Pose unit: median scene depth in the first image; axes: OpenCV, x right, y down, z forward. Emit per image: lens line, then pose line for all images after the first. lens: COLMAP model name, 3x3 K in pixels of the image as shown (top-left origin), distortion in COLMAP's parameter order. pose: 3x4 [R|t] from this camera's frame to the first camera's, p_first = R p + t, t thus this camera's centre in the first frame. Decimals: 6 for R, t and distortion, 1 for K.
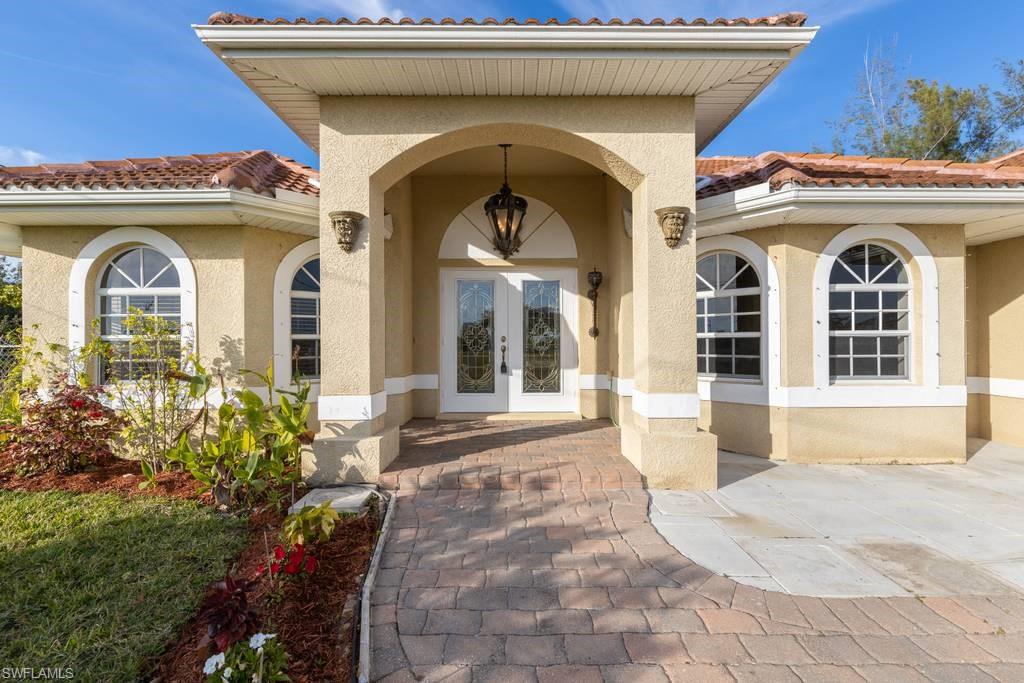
lens RADIAL K [[443.0, 0, 509.8], [0, 443.0, 341.0], [0, 0, 1]] dist [0.011238, -0.000896]
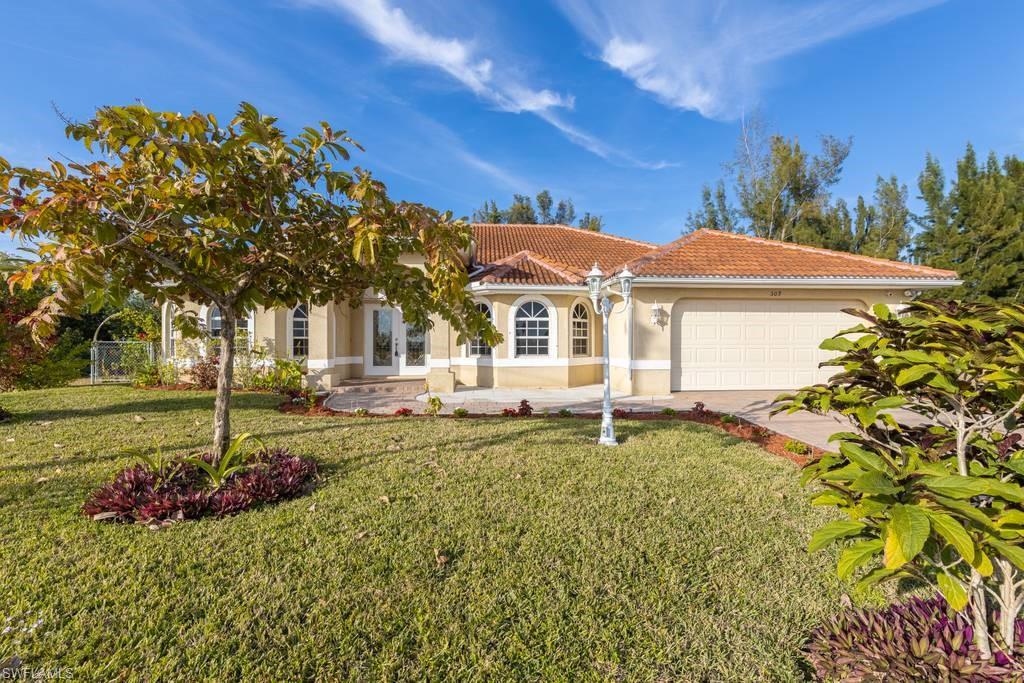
lens RADIAL K [[443.0, 0, 505.1], [0, 443.0, 342.4], [0, 0, 1]] dist [0.011238, -0.000896]
pose [[0.998277, 0.003766, 0.058555, 0.502671], [-0.003565, 0.999987, -0.003532, 0.019622], [-0.058567, 0.003317, 0.998278, -1.460660]]
